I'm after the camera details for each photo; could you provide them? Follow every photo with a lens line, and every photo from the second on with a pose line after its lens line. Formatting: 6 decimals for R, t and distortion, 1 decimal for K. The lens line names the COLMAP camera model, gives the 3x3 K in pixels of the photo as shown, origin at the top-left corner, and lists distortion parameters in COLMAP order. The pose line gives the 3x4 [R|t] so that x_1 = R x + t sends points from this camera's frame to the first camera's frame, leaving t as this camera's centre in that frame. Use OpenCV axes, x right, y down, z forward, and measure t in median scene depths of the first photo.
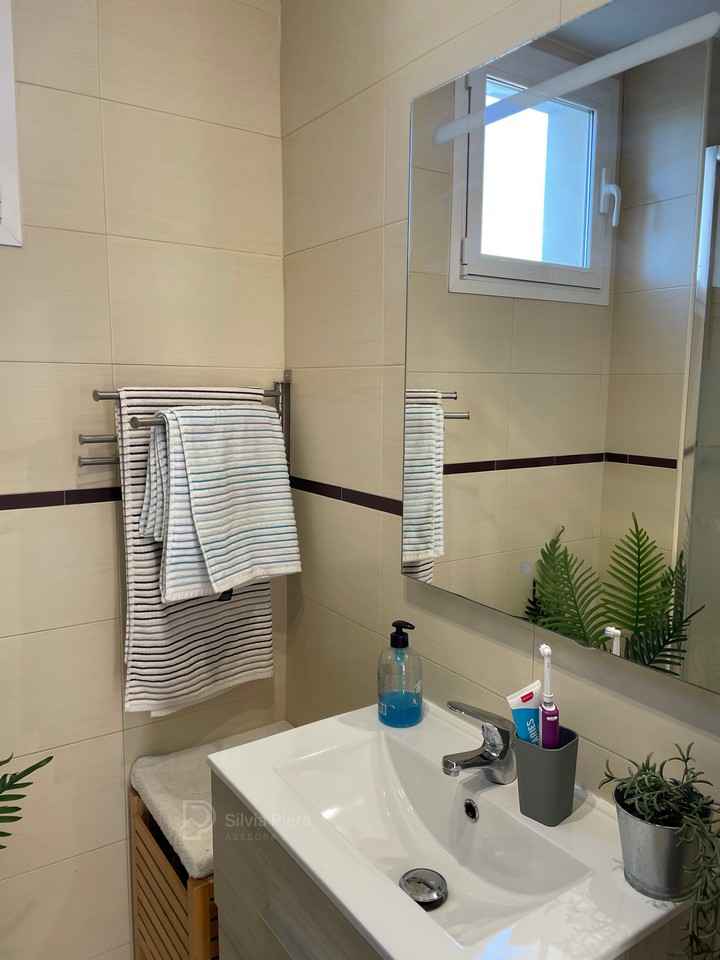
lens RADIAL K [[723.6, 0, 359.8], [0, 723.6, 476.0], [0, 0, 1]] dist [0.084440, -0.115123]
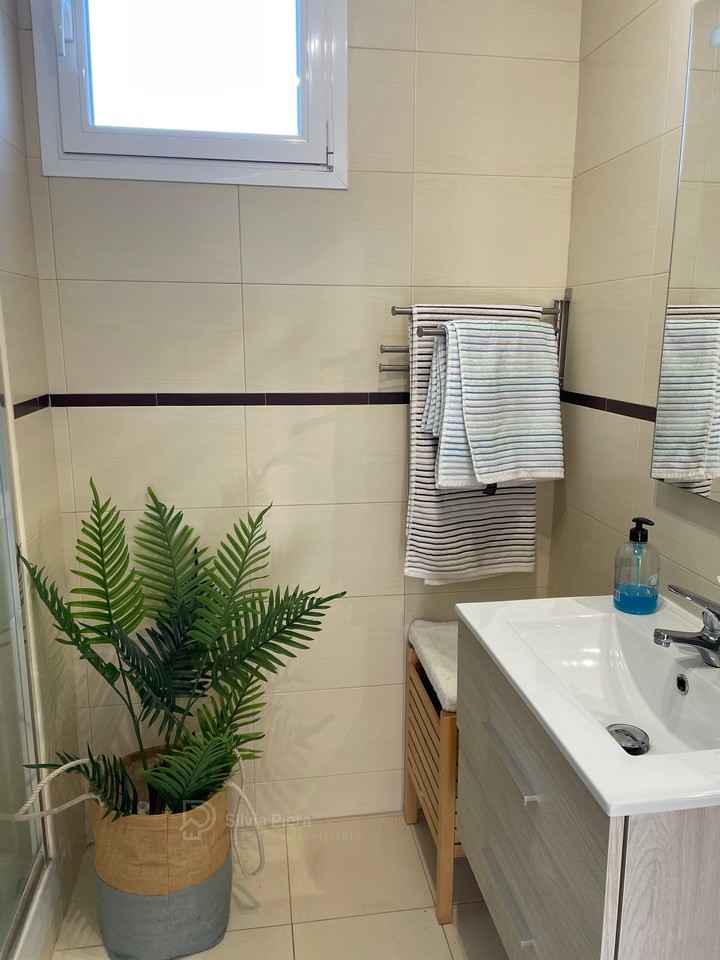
lens RADIAL K [[723.6, 0, 354.2], [0, 723.6, 481.5], [0, 0, 1]] dist [0.084440, -0.115123]
pose [[0.901229, 0.084850, -0.424955, 0.111869], [-0.051541, 0.994671, 0.089297, 0.063445], [0.430268, -0.058574, 0.900799, -0.127361]]
